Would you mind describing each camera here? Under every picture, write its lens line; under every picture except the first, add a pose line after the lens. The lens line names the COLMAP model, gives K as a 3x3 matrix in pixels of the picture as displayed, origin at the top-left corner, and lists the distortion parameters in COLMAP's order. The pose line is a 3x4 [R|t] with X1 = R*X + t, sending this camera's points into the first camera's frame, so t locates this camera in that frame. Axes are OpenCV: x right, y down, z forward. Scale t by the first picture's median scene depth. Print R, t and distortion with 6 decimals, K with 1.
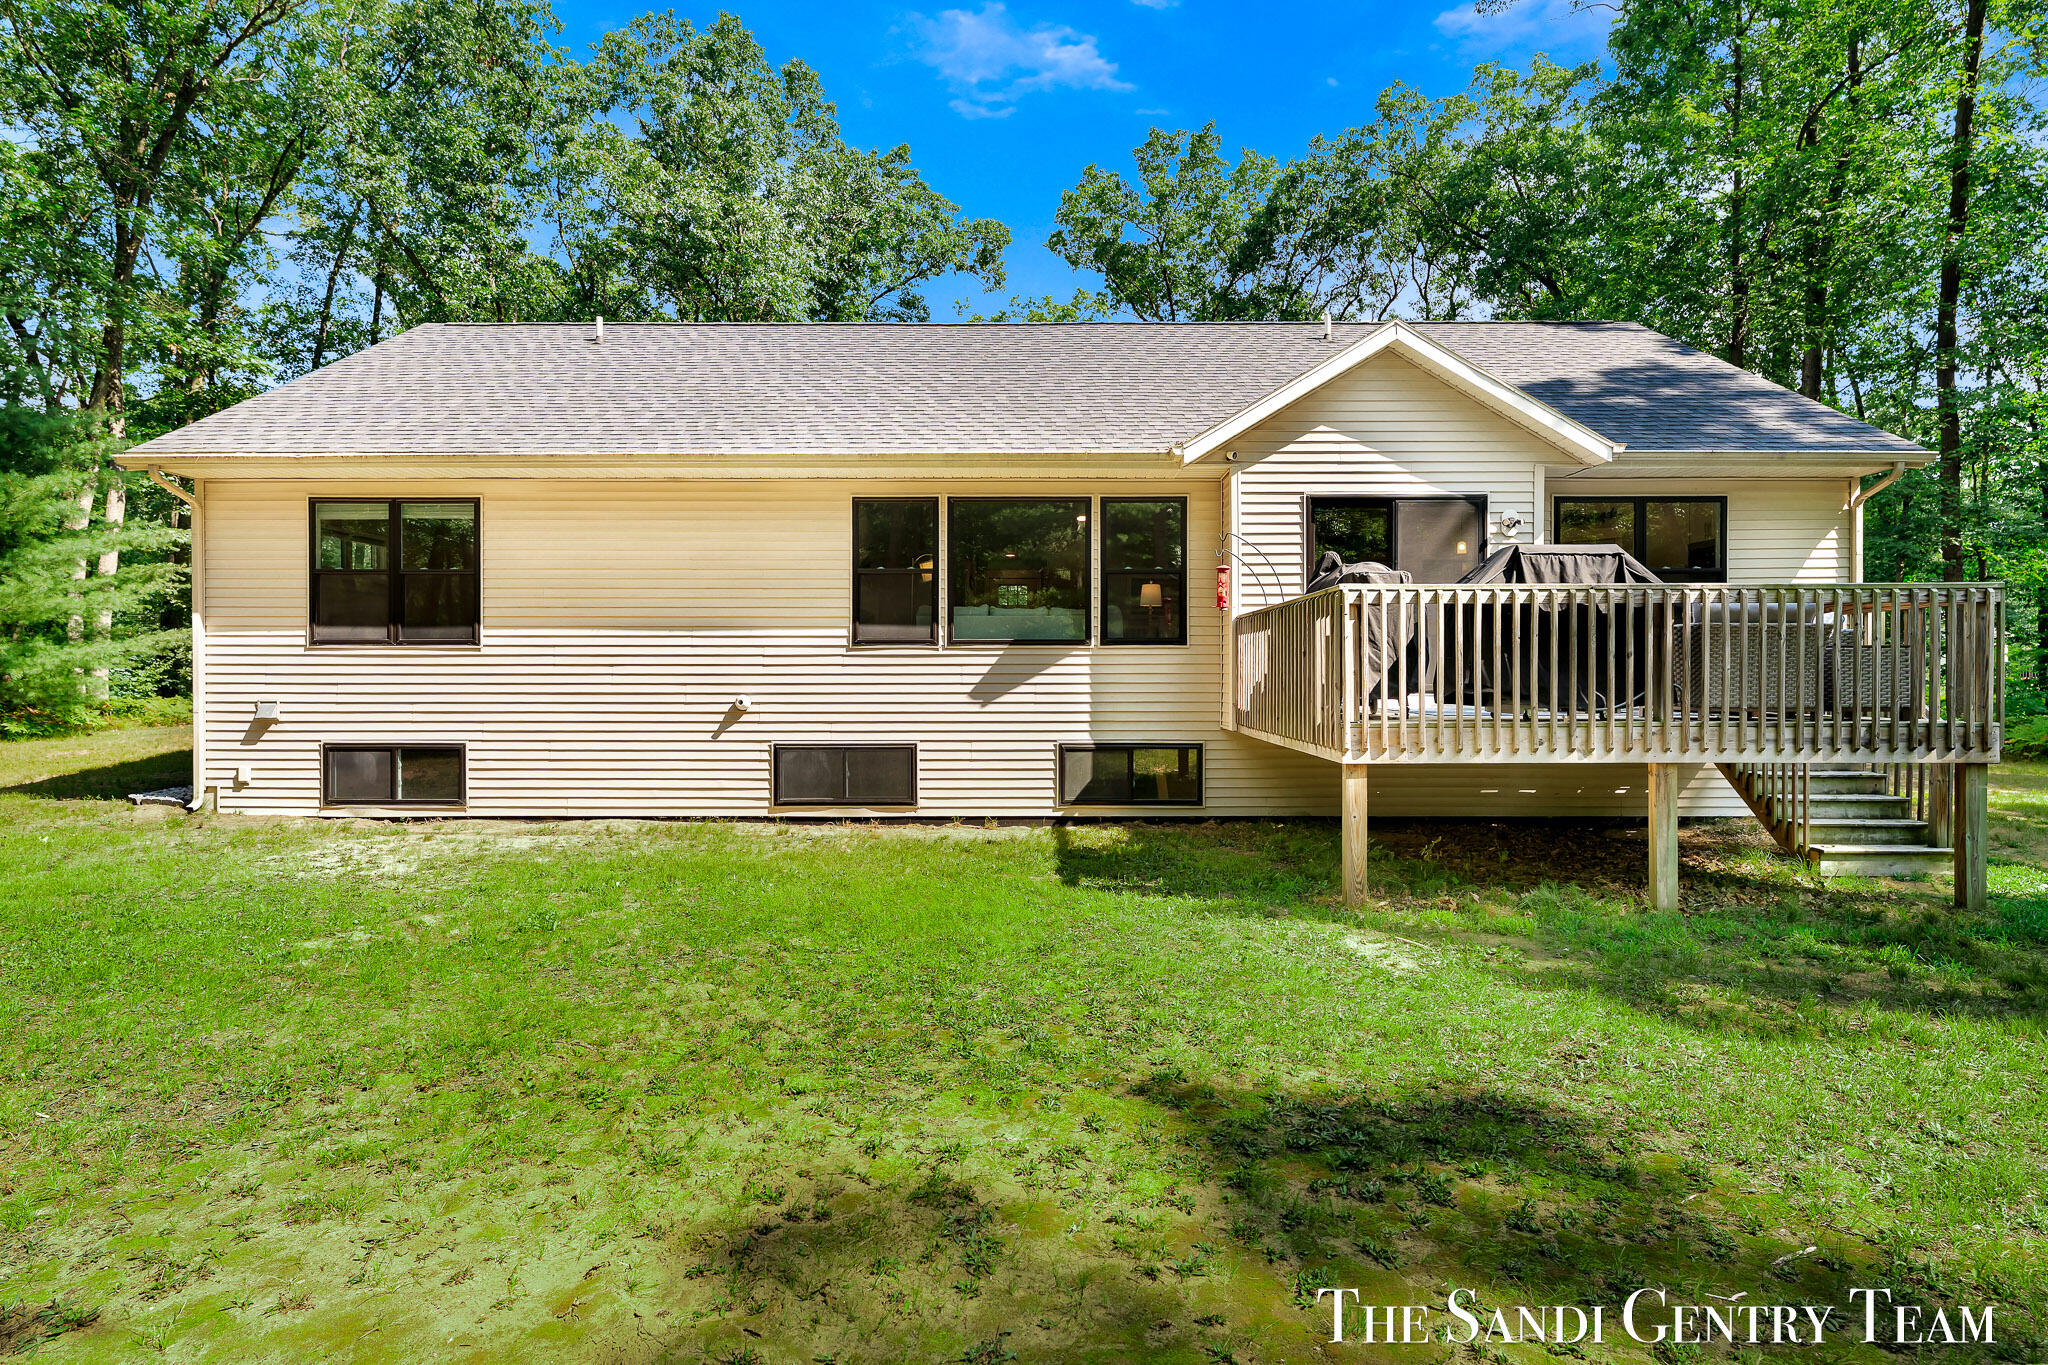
lens RADIAL K [[1045.6, 0, 1030.5], [0, 1045.6, 672.2], [0, 0, 1]] dist [0.000546, -0.001181]
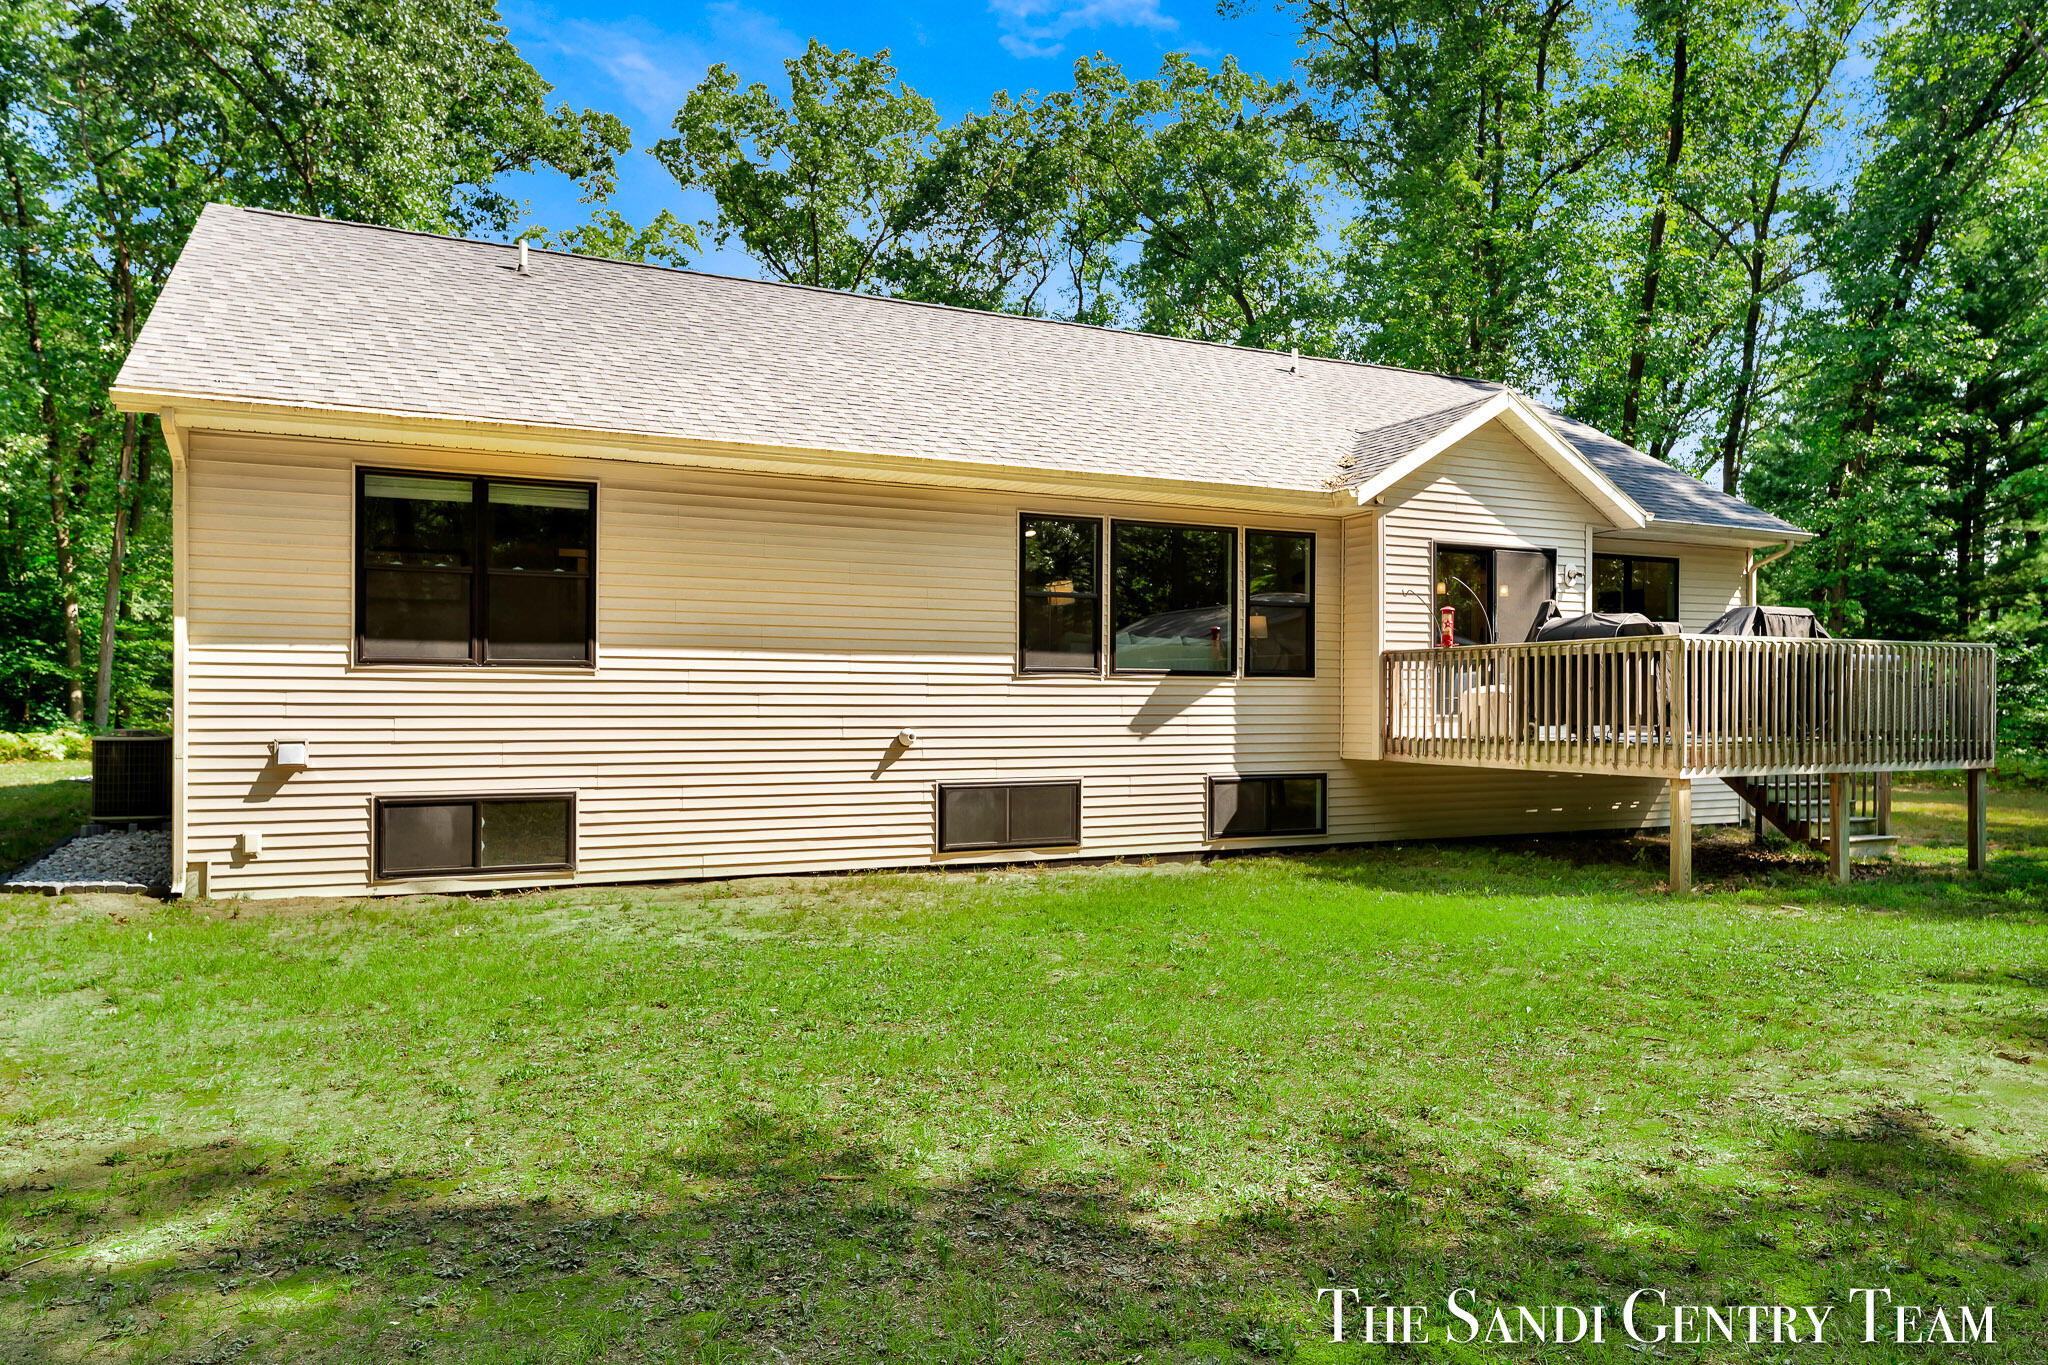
lens RADIAL K [[1341.0, 0, 1024.4], [0, 1341.0, 691.1], [0, 0, 1]] dist [0.005090, 0.001274]
pose [[0.901343, 0.006649, 0.433055, -0.674754], [-0.002536, 0.999946, -0.010075, 0.001197], [-0.433099, 0.007983, 0.901311, -0.061966]]
